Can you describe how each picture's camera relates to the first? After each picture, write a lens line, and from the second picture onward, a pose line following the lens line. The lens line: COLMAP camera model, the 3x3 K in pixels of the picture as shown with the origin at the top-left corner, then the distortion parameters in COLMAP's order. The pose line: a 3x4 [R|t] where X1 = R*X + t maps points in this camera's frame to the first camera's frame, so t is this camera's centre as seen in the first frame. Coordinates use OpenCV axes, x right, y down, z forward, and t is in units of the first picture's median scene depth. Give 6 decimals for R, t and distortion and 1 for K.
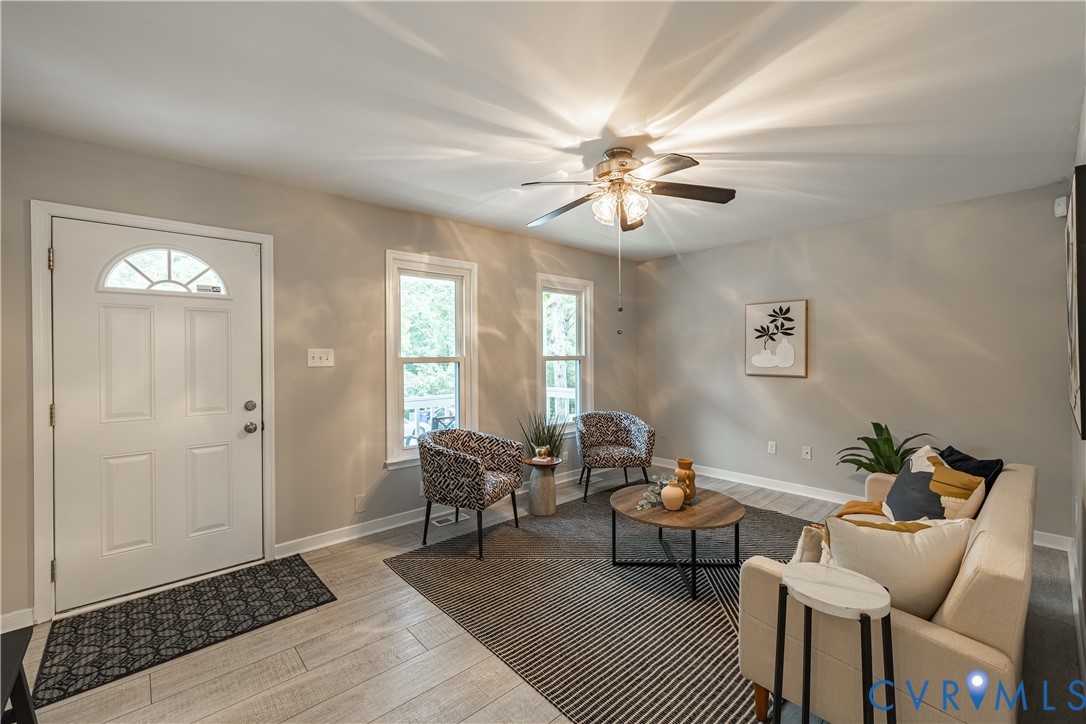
lens RADIAL K [[455.6, 0, 545.8], [0, 455.6, 355.5], [0, 0, 1]] dist [0.003237, -0.001641]
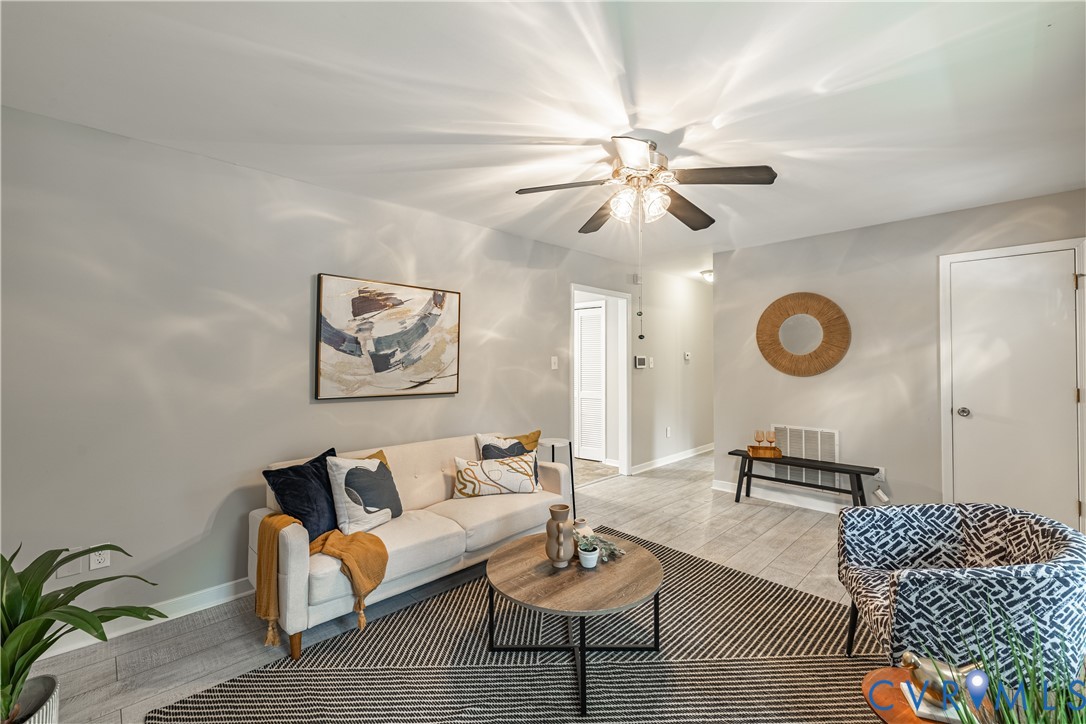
lens RADIAL K [[455.6, 0, 544.2], [0, 455.6, 356.9], [0, 0, 1]] dist [0.003237, -0.001641]
pose [[-0.999021, 0.007351, -0.043633, 0.294996], [0.007389, 0.999972, -0.000715, -0.010284], [0.043626, -0.001037, -0.999047, 1.421156]]
